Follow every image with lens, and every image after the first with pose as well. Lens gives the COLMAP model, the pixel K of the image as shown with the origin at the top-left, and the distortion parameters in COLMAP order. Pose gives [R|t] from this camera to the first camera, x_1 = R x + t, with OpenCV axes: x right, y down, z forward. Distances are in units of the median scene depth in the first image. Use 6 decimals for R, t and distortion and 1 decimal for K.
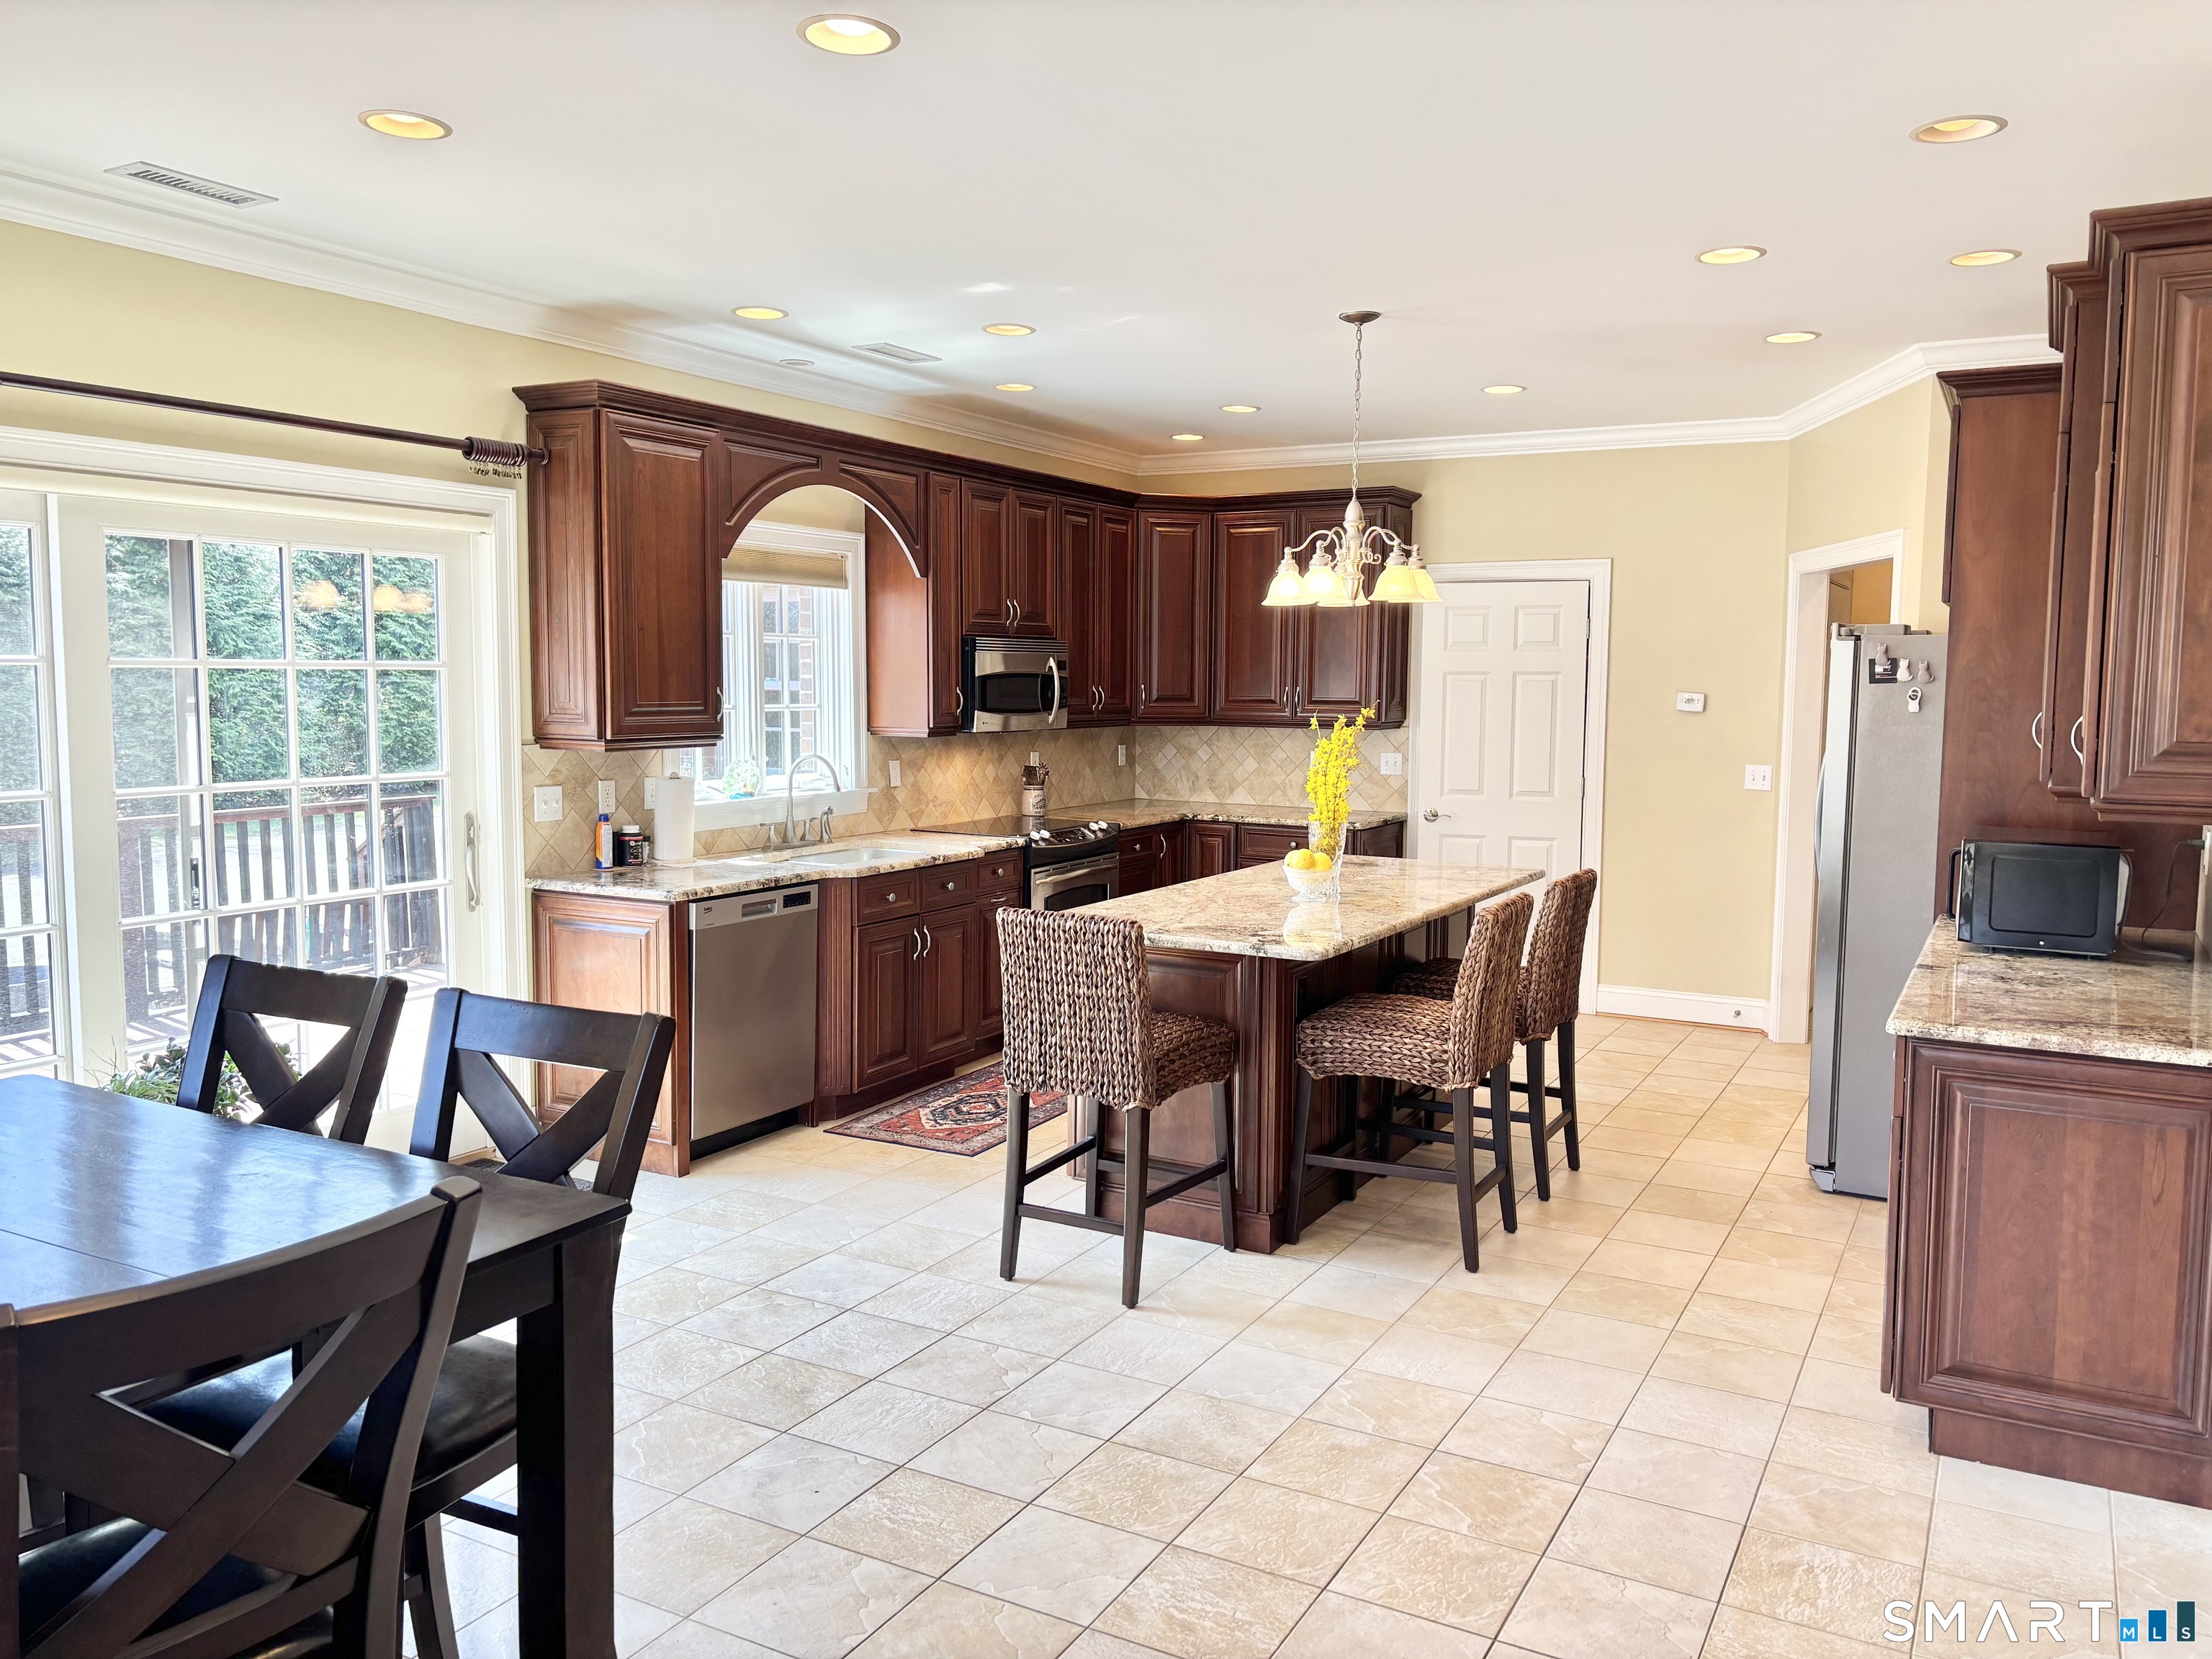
lens RADIAL K [[1676.4, 0, 1122.6], [0, 1676.4, 830.5], [0, 0, 1]] dist [0.007482, -0.009650]
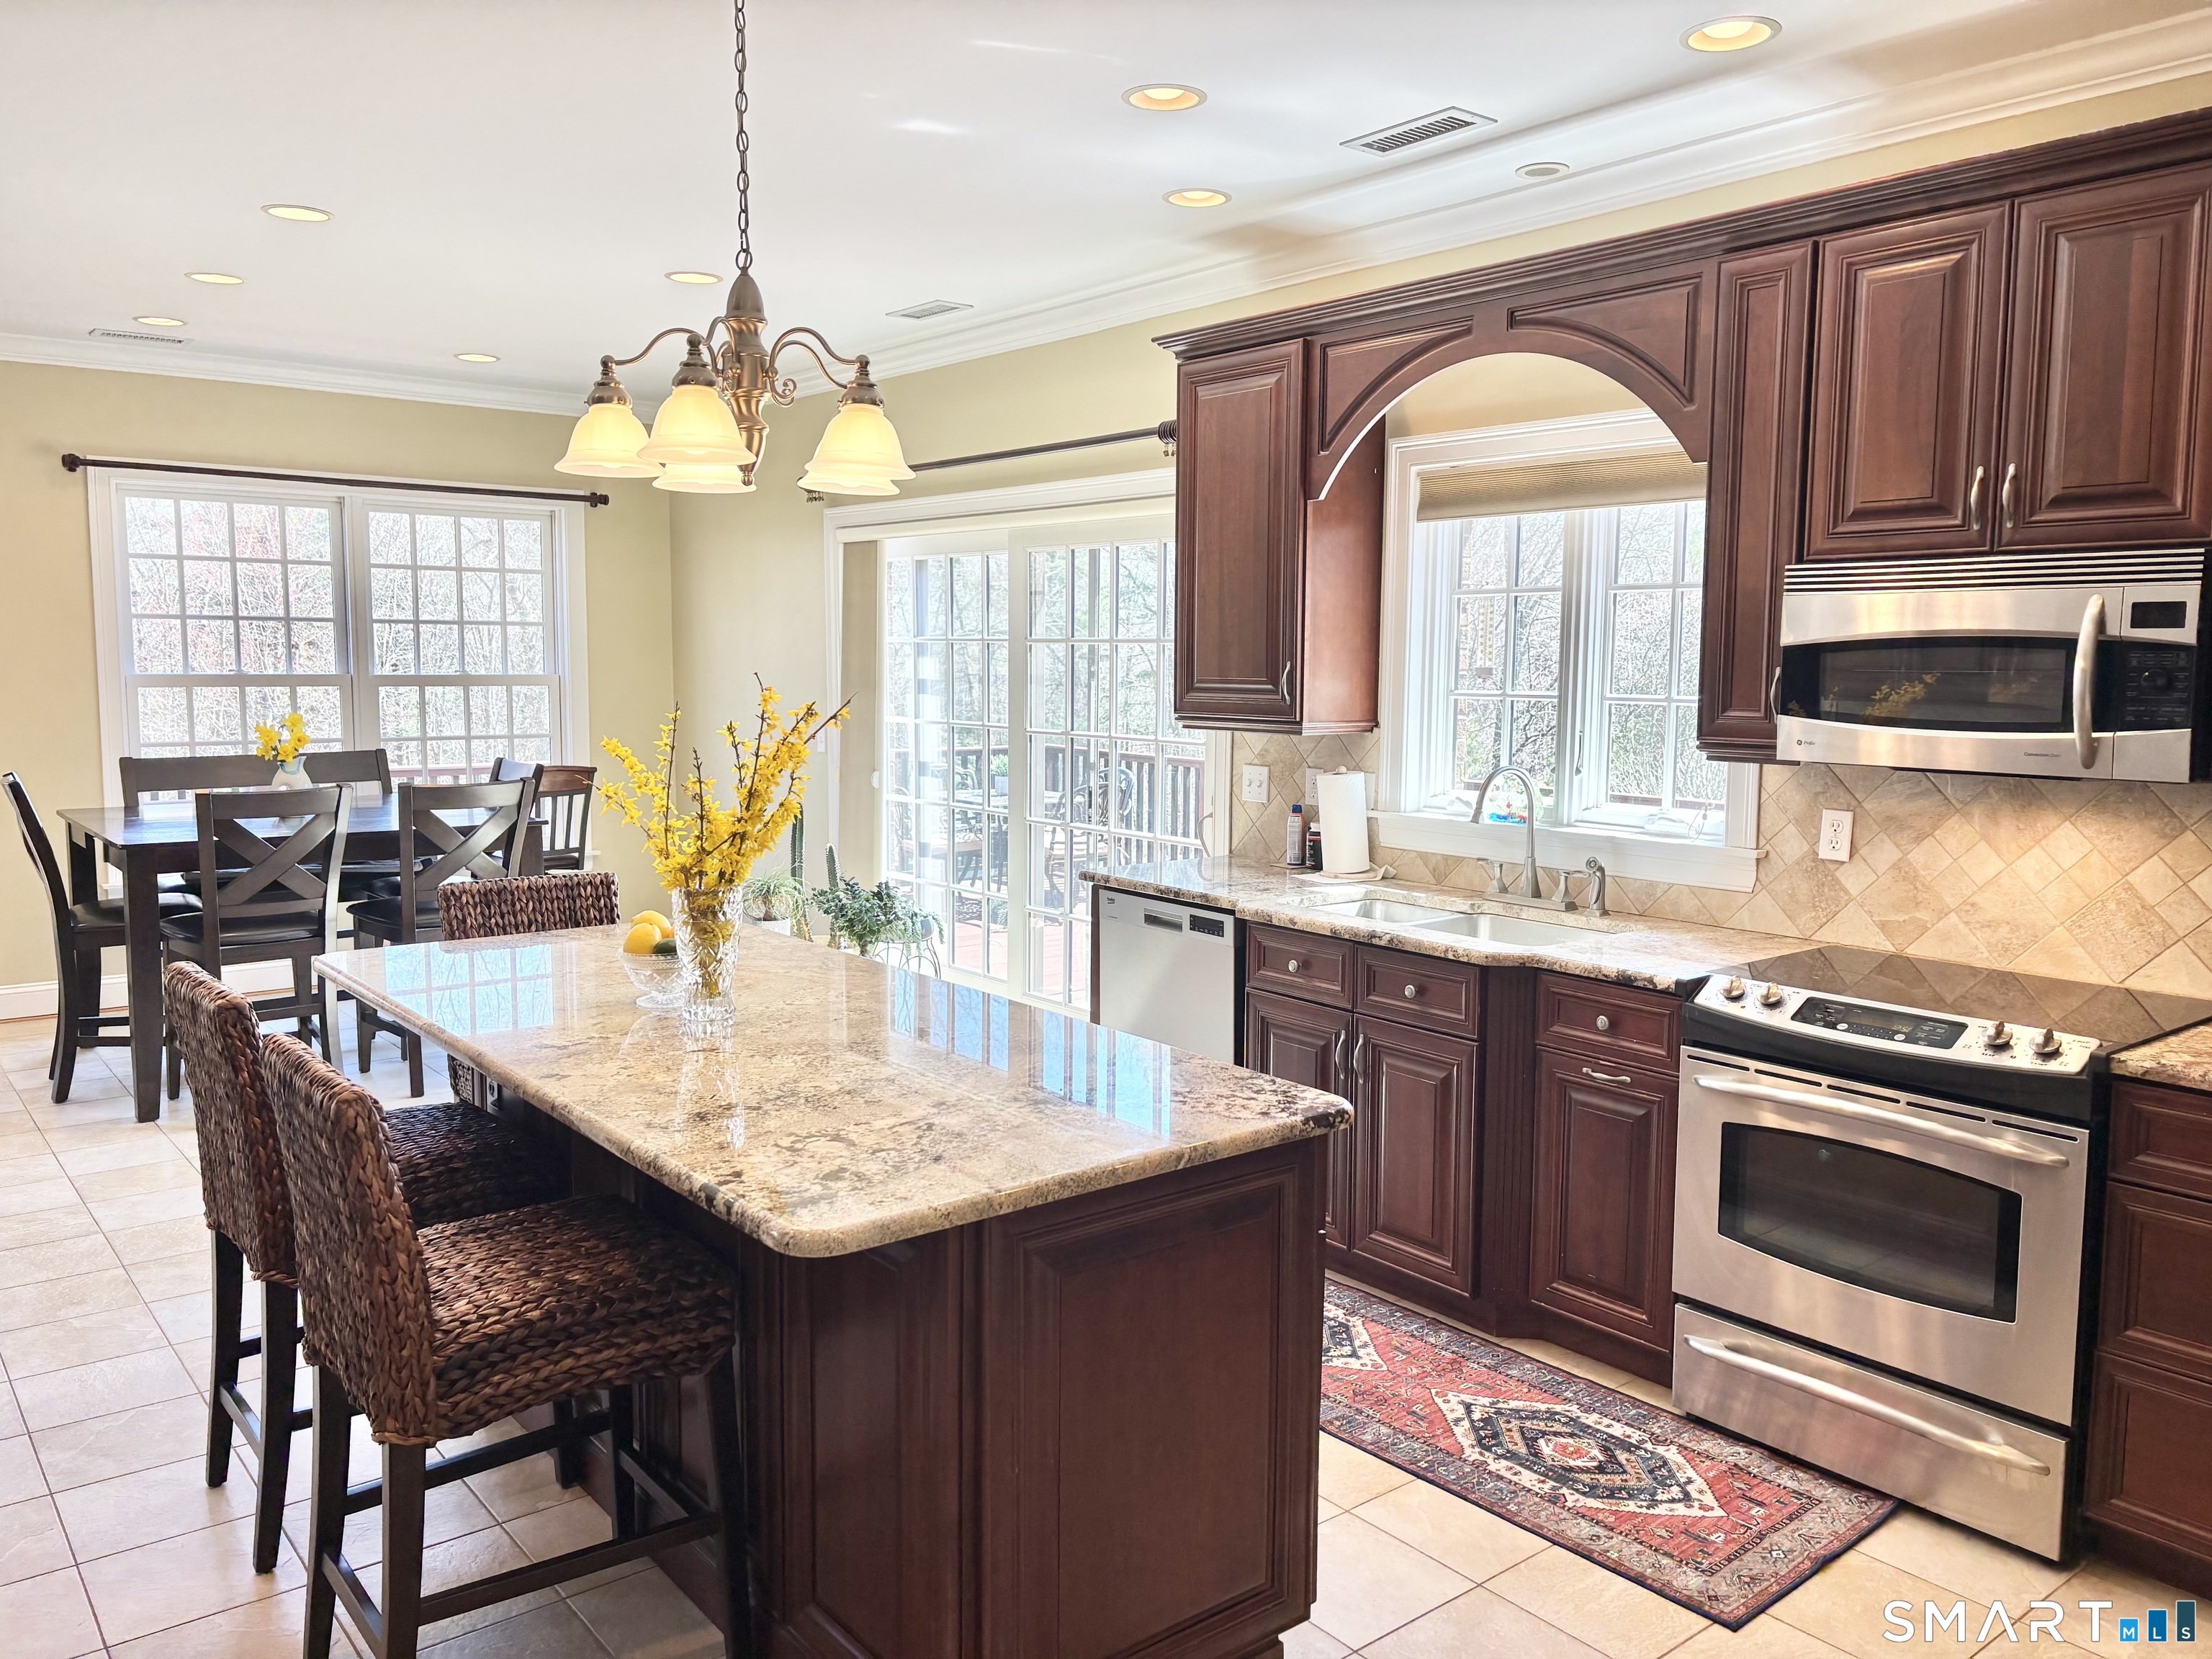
lens RADIAL K [[1676.4, 0, 1122.6], [0, 1676.4, 830.5], [0, 0, 1]] dist [0.007482, -0.009650]
pose [[-0.369394, 0.074377, -0.926292, 0.552655], [-0.109029, 0.986438, 0.122686, -0.096345], [0.922855, 0.146312, -0.356275, 1.248916]]
